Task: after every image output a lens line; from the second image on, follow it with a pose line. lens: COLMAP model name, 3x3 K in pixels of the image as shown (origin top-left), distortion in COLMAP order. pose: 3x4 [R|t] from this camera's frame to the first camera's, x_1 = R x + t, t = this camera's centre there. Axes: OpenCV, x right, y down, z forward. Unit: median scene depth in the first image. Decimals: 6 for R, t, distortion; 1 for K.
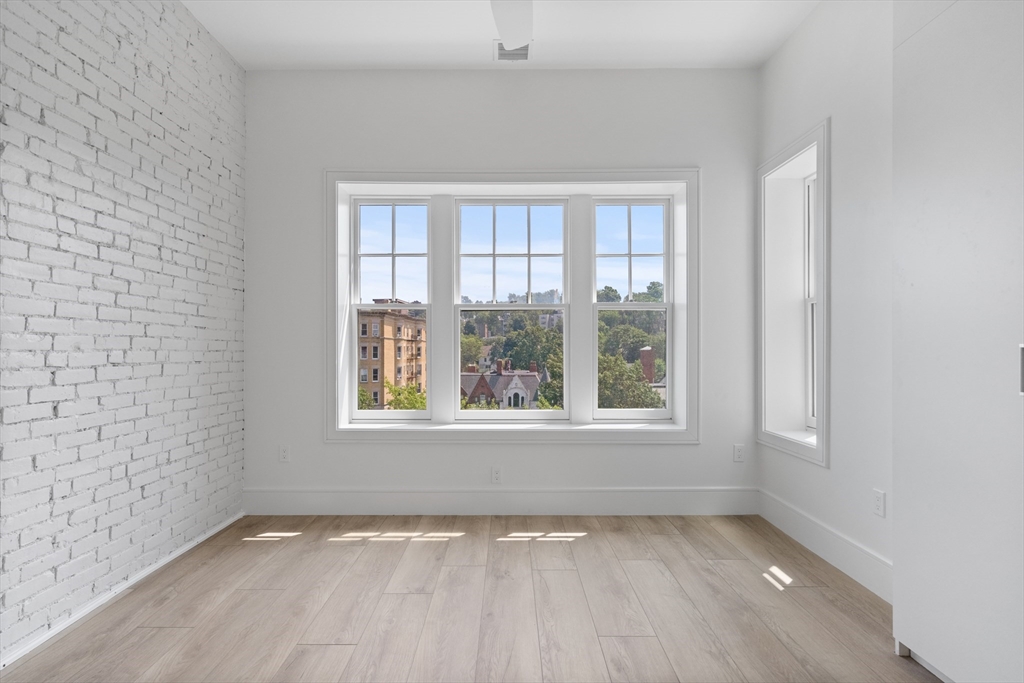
lens RADIAL K [[519.3, 0, 511.0], [0, 519.3, 350.9], [0, 0, 1]] dist [0.000041, 0.001194]
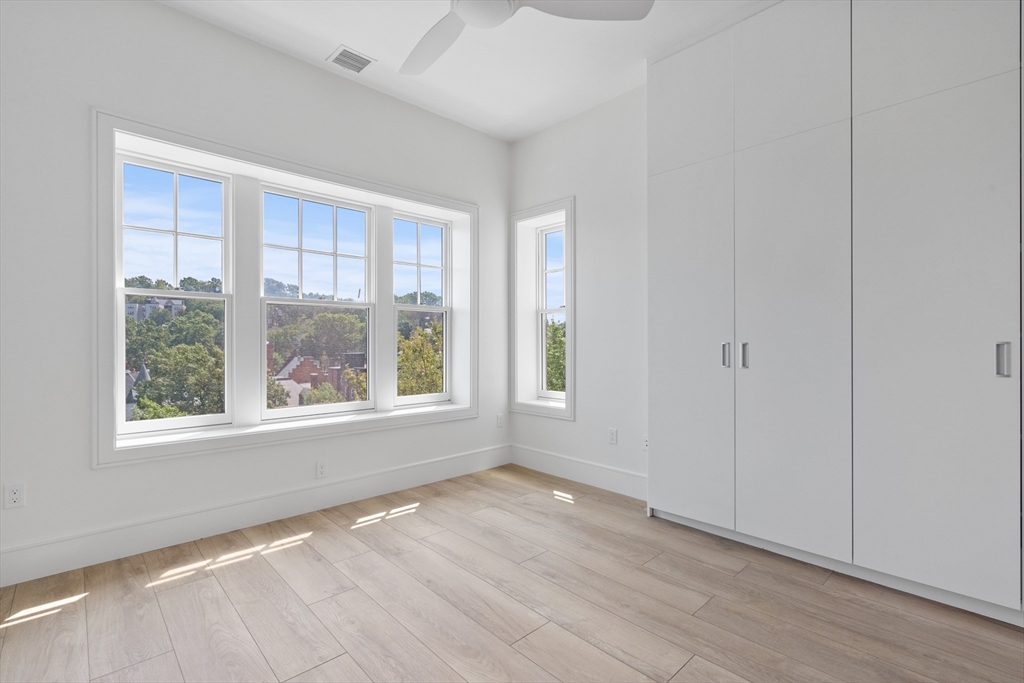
lens RADIAL K [[463.6, 0, 510.2], [0, 463.6, 344.0], [0, 0, 1]] dist [-0.002858, 0.000165]
pose [[0.729442, -0.001866, 0.684040, -0.418604], [0.002965, 0.999996, -0.000433, -0.004199], [-0.684036, 0.002344, 0.729444, 0.102625]]
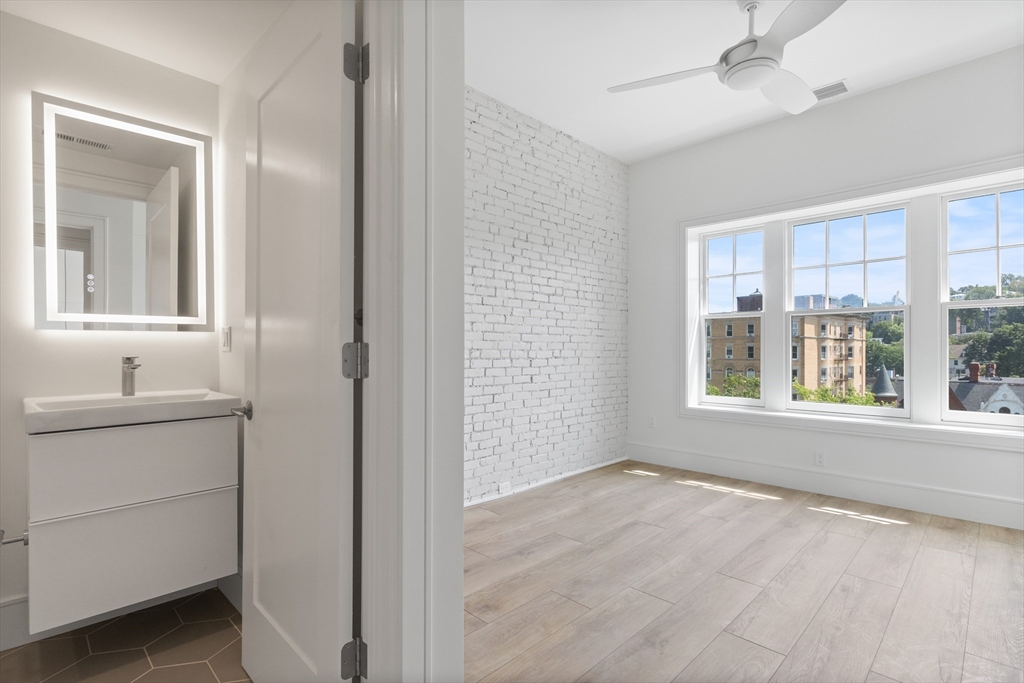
lens RADIAL K [[496.4, 0, 508.2], [0, 496.4, 346.3], [0, 0, 1]] dist [0.000375, -0.000096]
pose [[0.705774, -0.004627, -0.708422, 0.294256], [-0.001768, 0.999964, -0.008293, 0.000615], [0.708435, 0.007105, 0.705740, -0.295605]]
